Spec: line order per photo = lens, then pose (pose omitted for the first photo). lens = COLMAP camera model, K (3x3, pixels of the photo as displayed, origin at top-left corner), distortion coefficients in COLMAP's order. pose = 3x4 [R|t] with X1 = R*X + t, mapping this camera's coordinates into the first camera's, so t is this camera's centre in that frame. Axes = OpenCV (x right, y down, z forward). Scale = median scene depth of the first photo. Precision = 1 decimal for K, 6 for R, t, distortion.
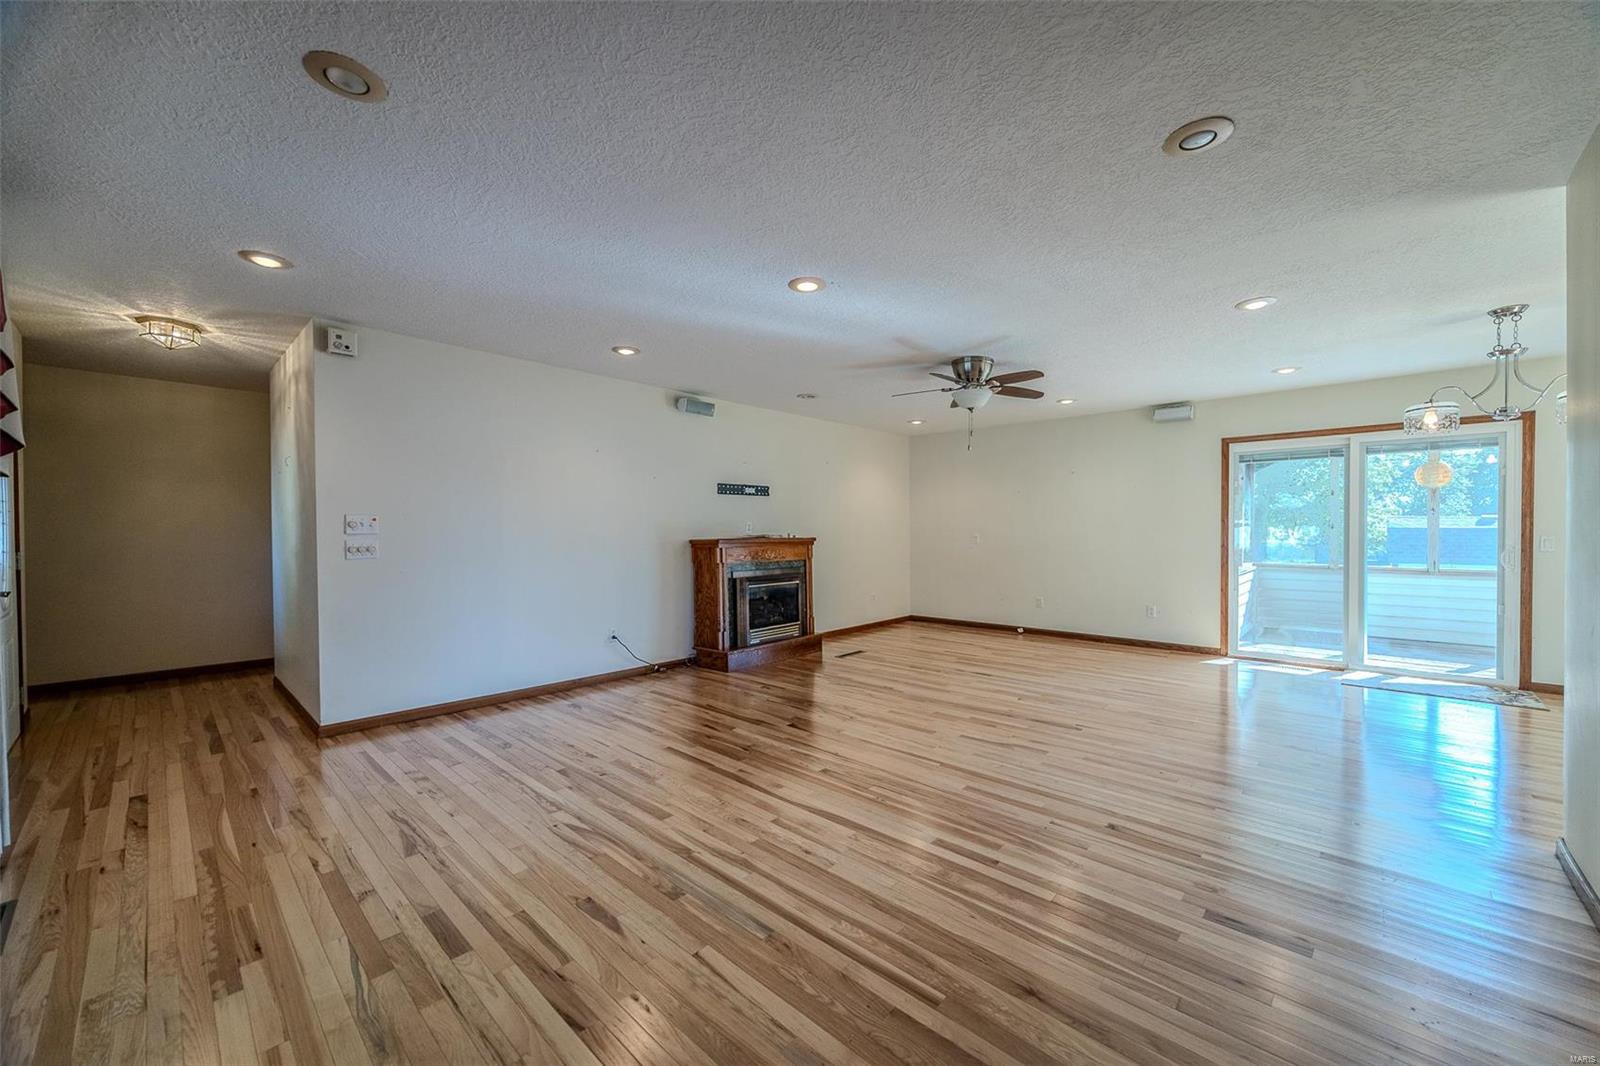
lens RADIAL K [[609.9, 0, 807.7], [0, 609.9, 543.5], [0, 0, 1]] dist [-0.002304, -0.000237]
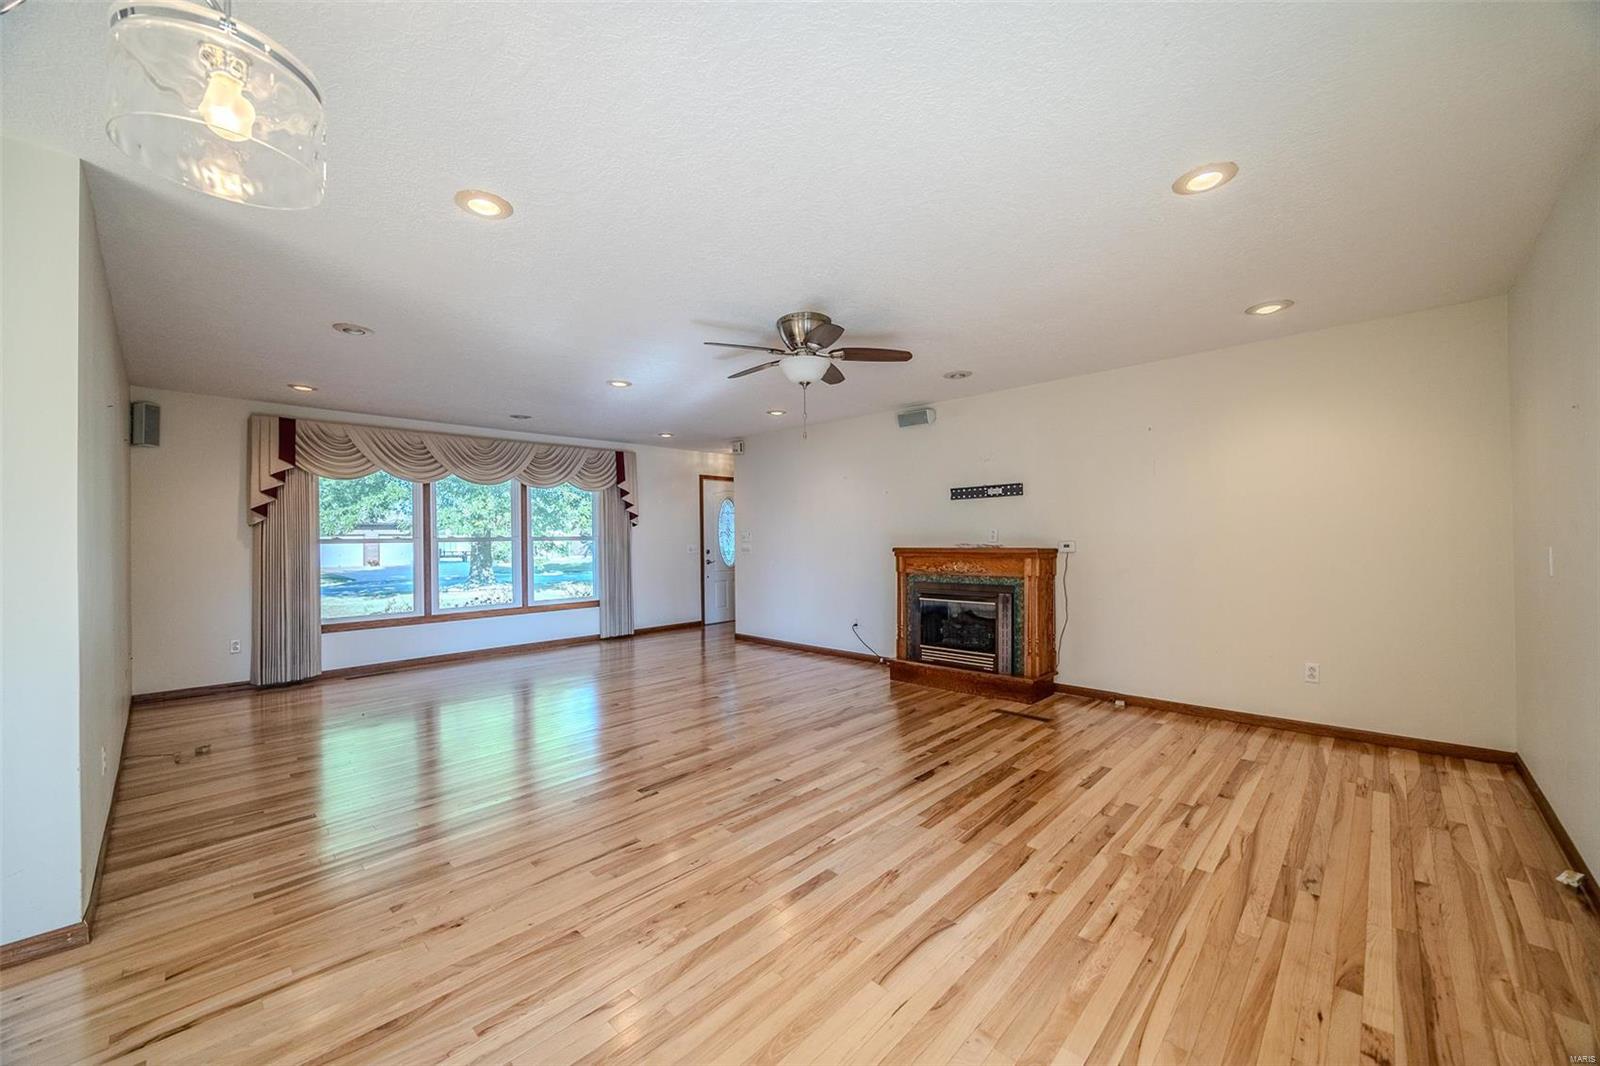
lens RADIAL K [[609.9, 0, 804.9], [0, 609.9, 537.8], [0, 0, 1]] dist [-0.002304, -0.000237]
pose [[-0.018386, 0.002011, -0.999829, 1.088131], [-0.007930, 0.999966, 0.002157, -0.030898], [0.999800, 0.007968, -0.018370, 1.070597]]
